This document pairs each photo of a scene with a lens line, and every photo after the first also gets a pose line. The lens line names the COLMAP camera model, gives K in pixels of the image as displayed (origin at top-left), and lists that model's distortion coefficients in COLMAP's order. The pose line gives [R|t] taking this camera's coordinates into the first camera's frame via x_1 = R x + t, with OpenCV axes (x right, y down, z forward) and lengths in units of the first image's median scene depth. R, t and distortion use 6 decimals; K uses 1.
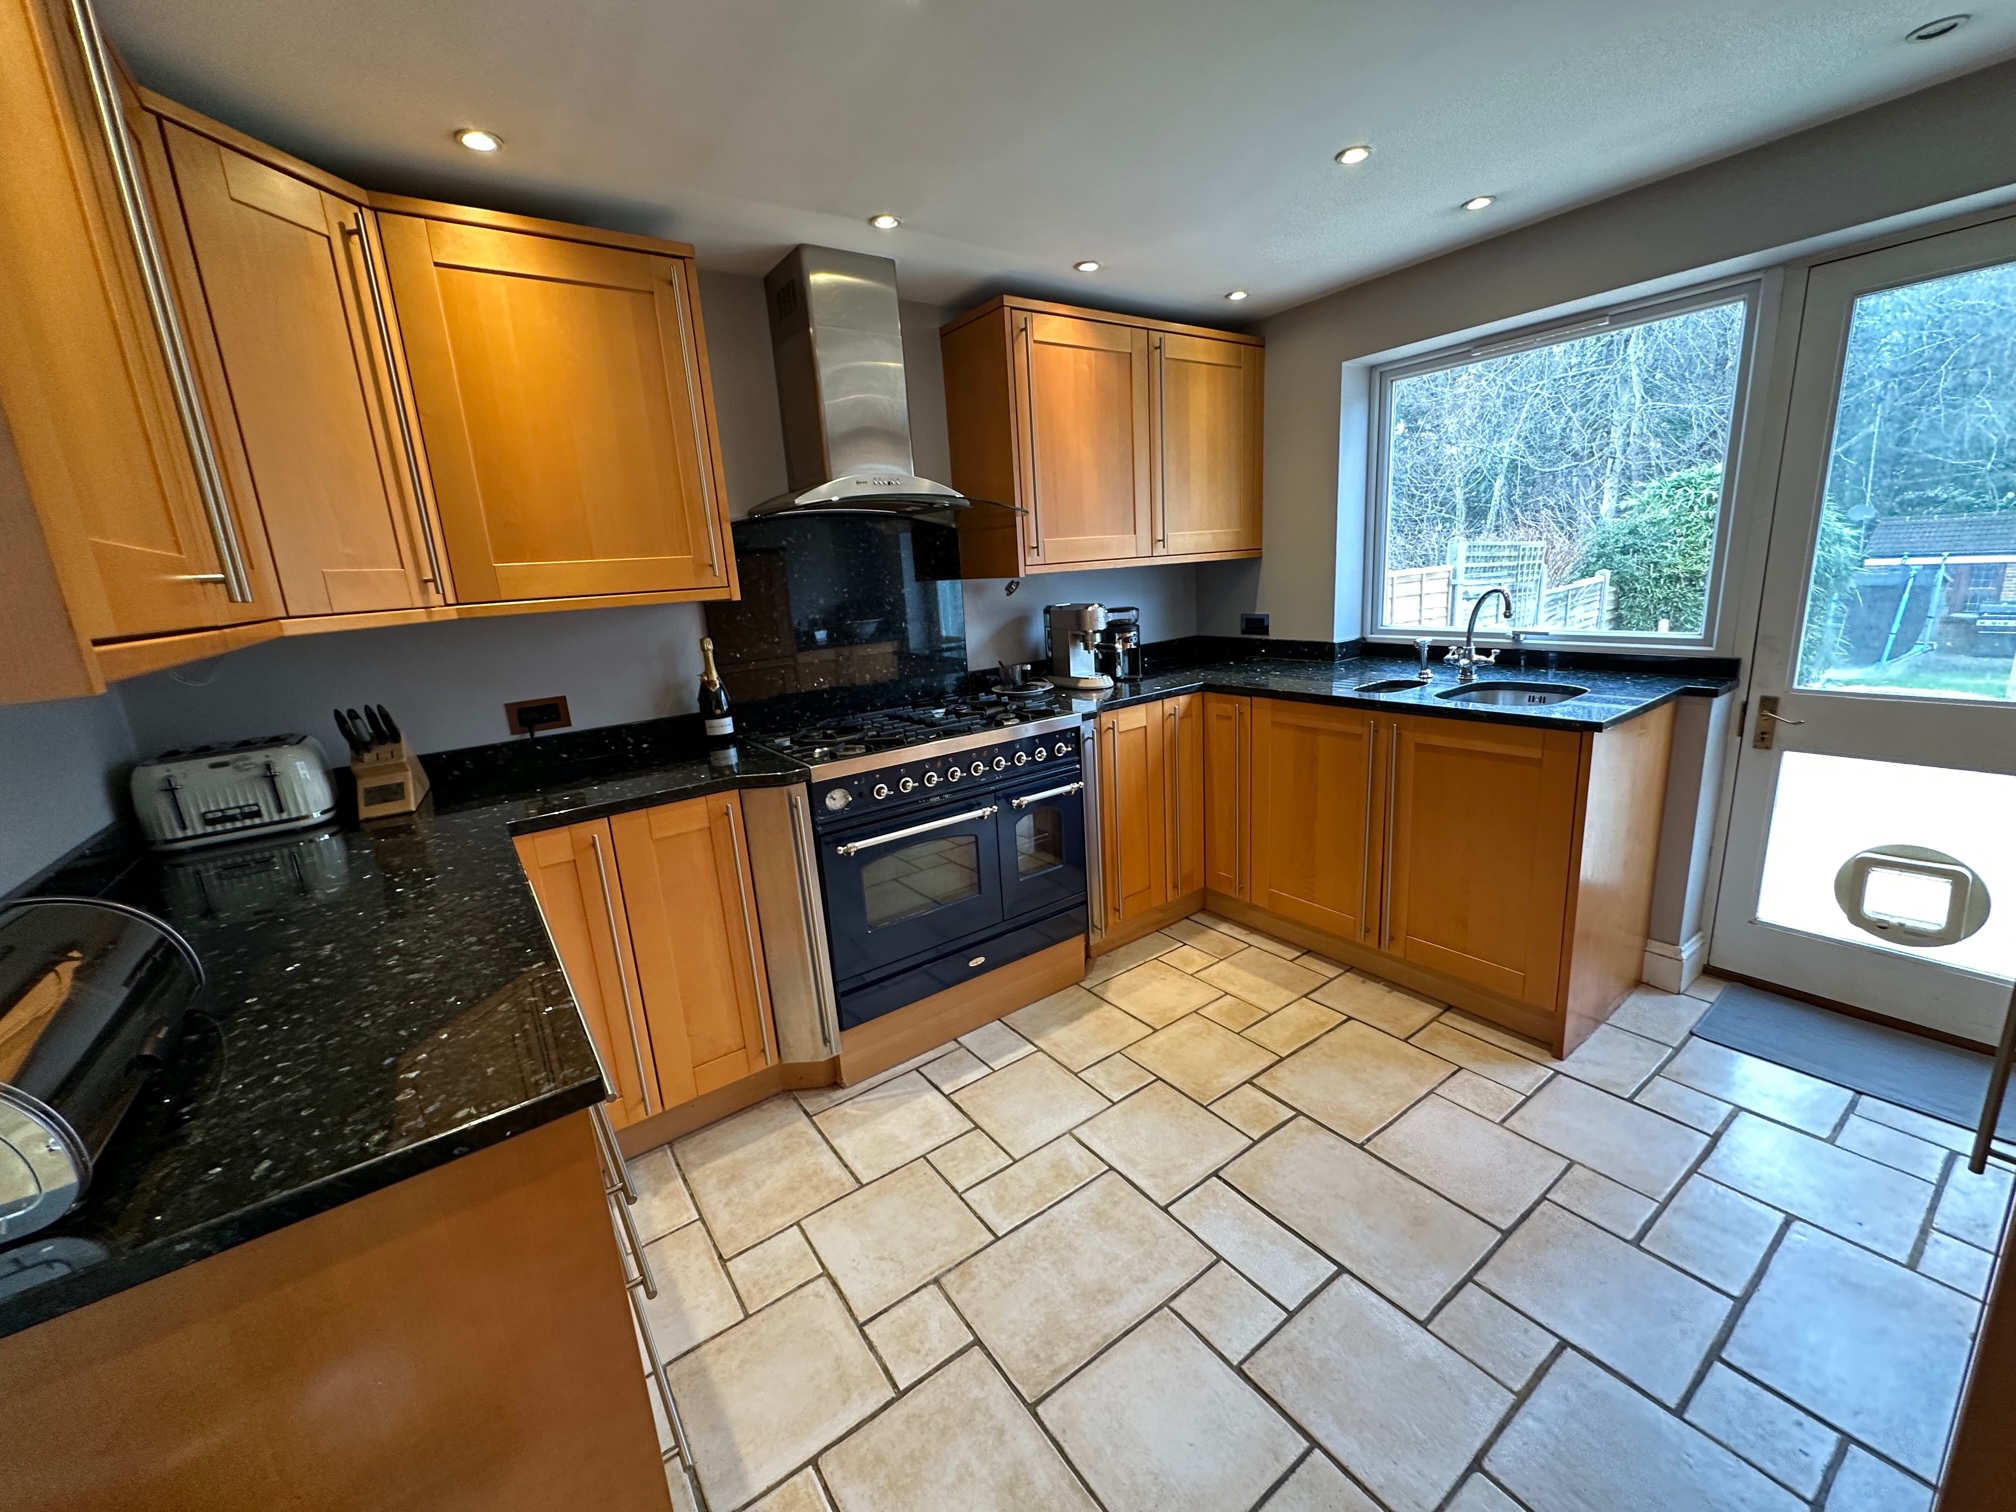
lens RADIAL K [[799.5, 0, 999.3], [0, 799.5, 754.8], [0, 0, 1]] dist [-0.014337, -0.000144]
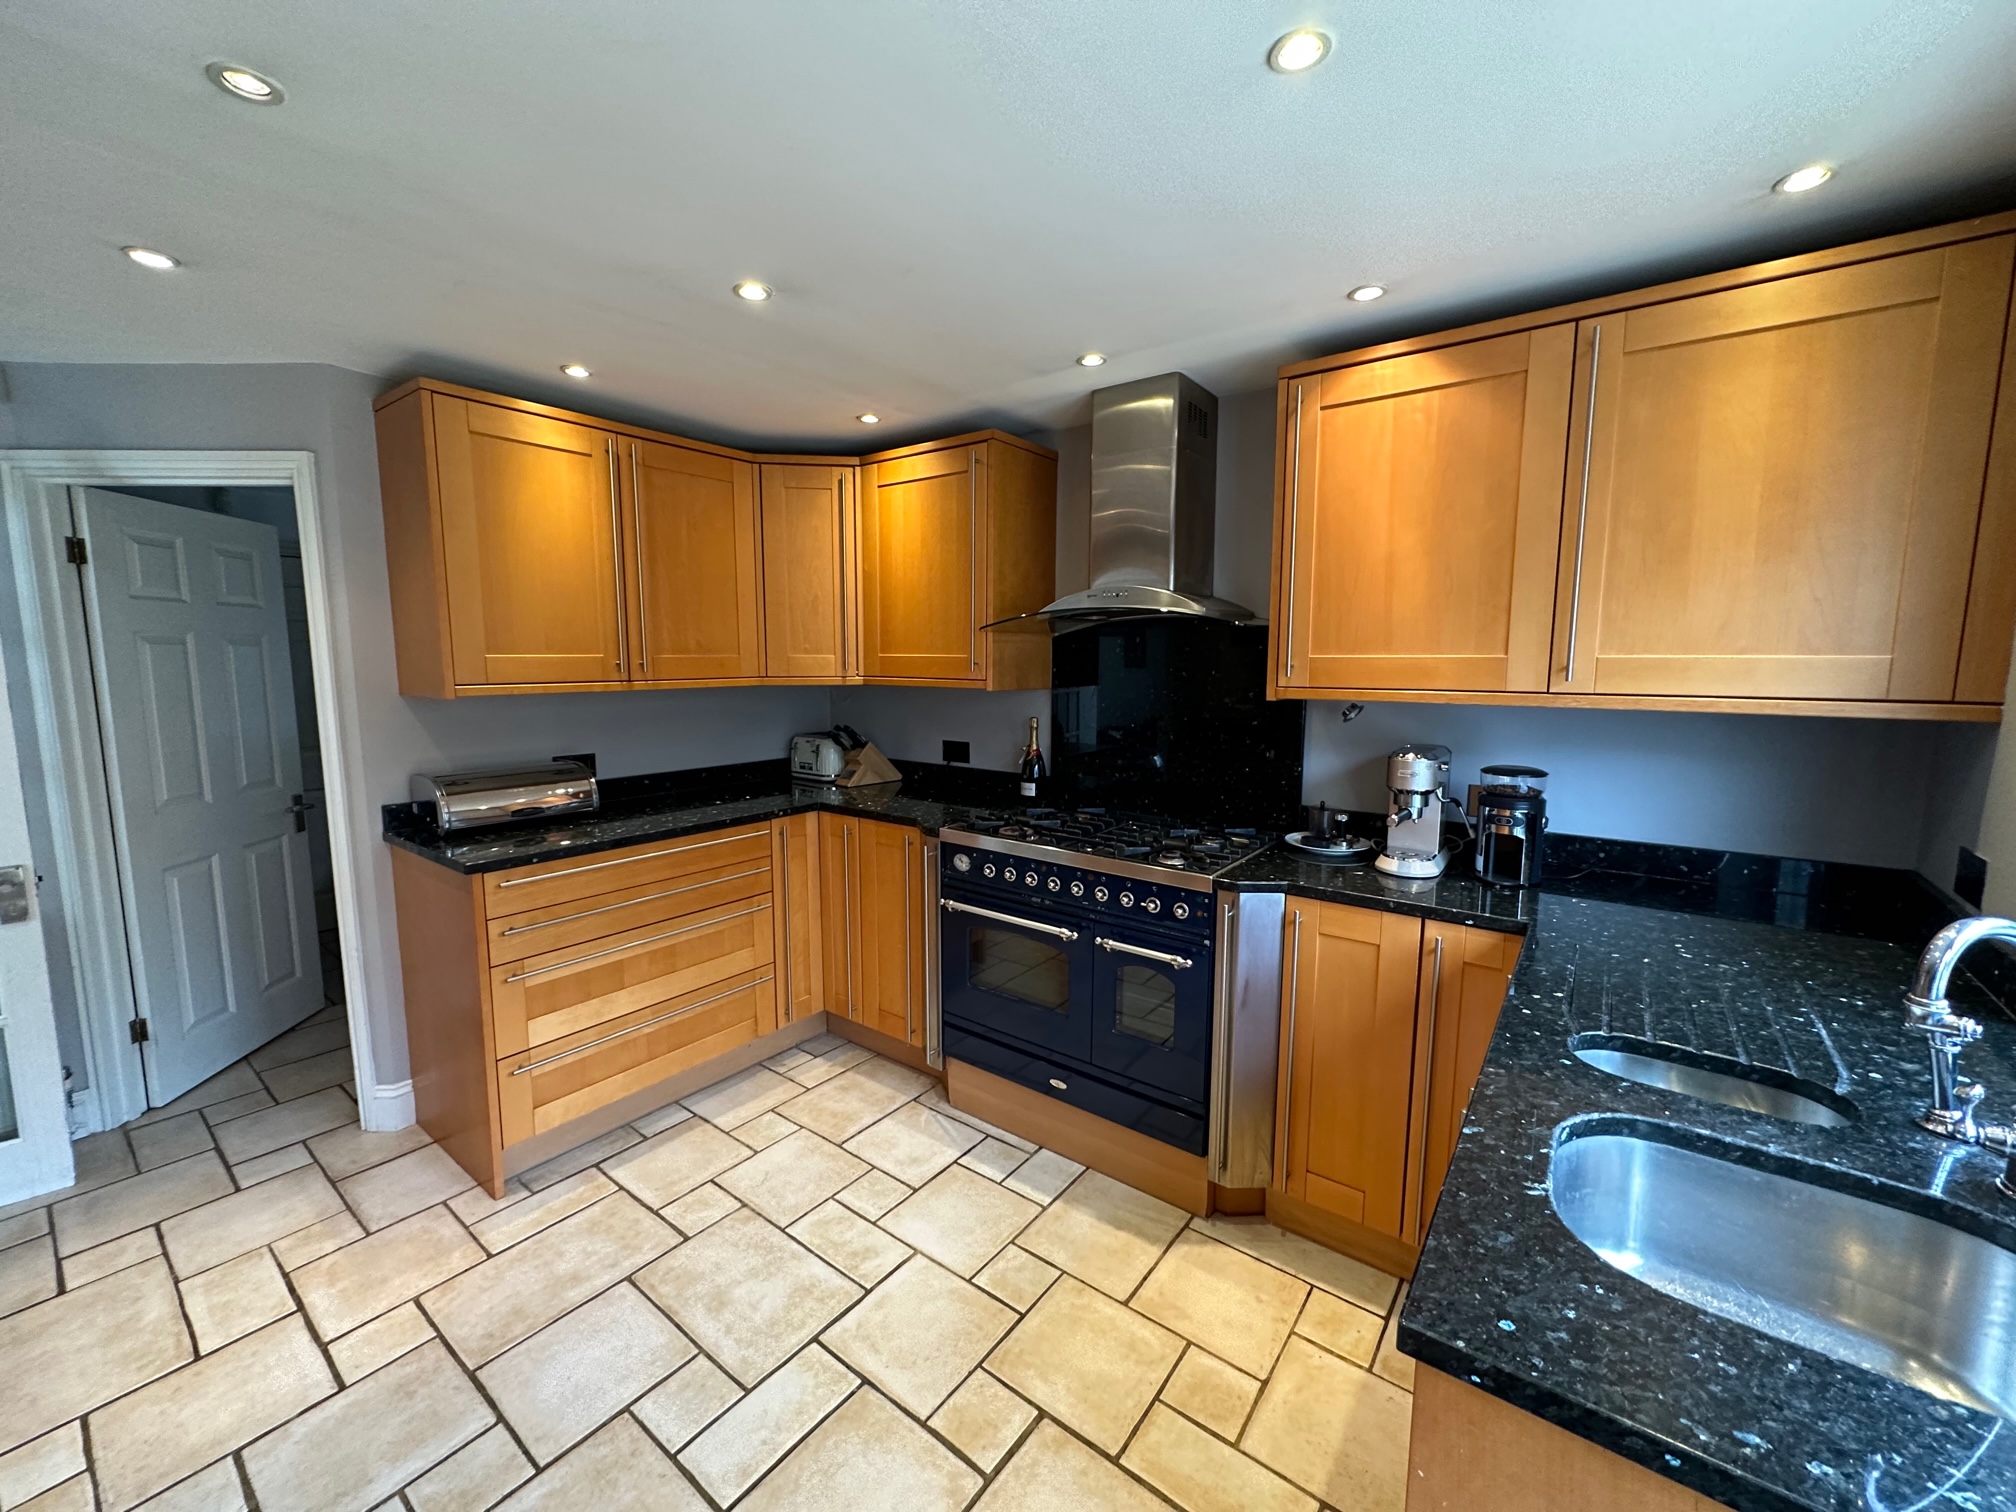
lens RADIAL K [[801.4, 0, 1008.8], [0, 801.4, 751.7], [0, 0, 1]] dist [-0.001011, 0.000037]
pose [[0.297165, 0.179107, -0.937877, 0.874728], [-0.240300, 0.964663, 0.108084, -0.240422], [0.924094, 0.193253, 0.329703, 0.610929]]
